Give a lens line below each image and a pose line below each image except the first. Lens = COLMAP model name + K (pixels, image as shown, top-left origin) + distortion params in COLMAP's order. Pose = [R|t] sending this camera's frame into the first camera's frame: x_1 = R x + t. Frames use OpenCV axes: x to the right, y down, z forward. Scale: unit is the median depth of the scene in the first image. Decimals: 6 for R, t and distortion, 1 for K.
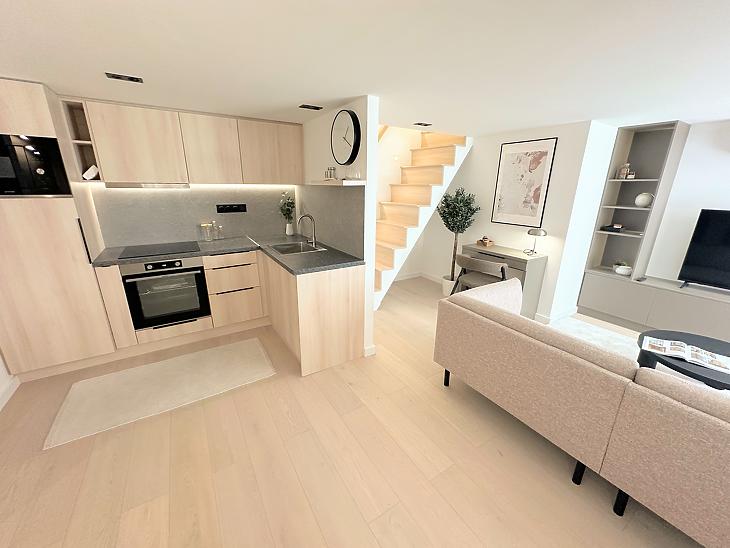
lens RADIAL K [[292.3, 0, 363.1], [0, 292.3, 273.0], [0, 0, 1]] dist [-0.001713, 0.000843]
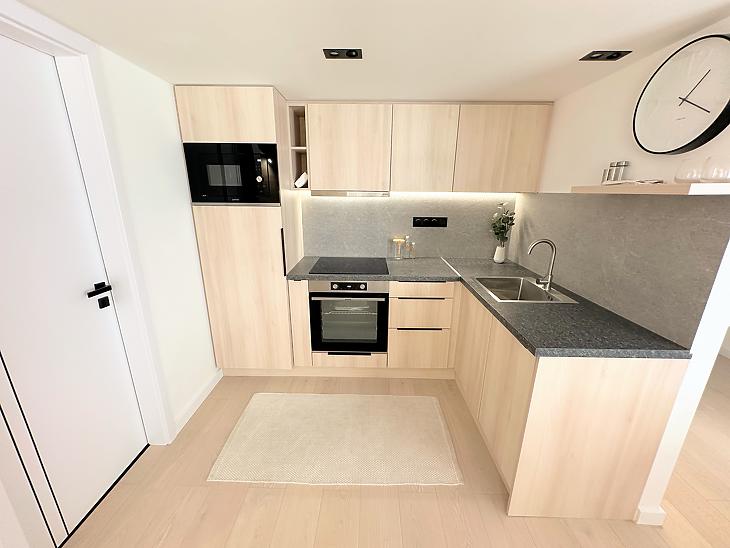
lens RADIAL K [[292.3, 0, 364.2], [0, 292.3, 274.1], [0, 0, 1]] dist [-0.001713, 0.000843]
pose [[0.837192, 0.146328, -0.526970, -0.233727], [-0.158920, 0.987055, 0.021608, -0.102962], [0.523310, 0.065656, 0.849609, 0.346450]]
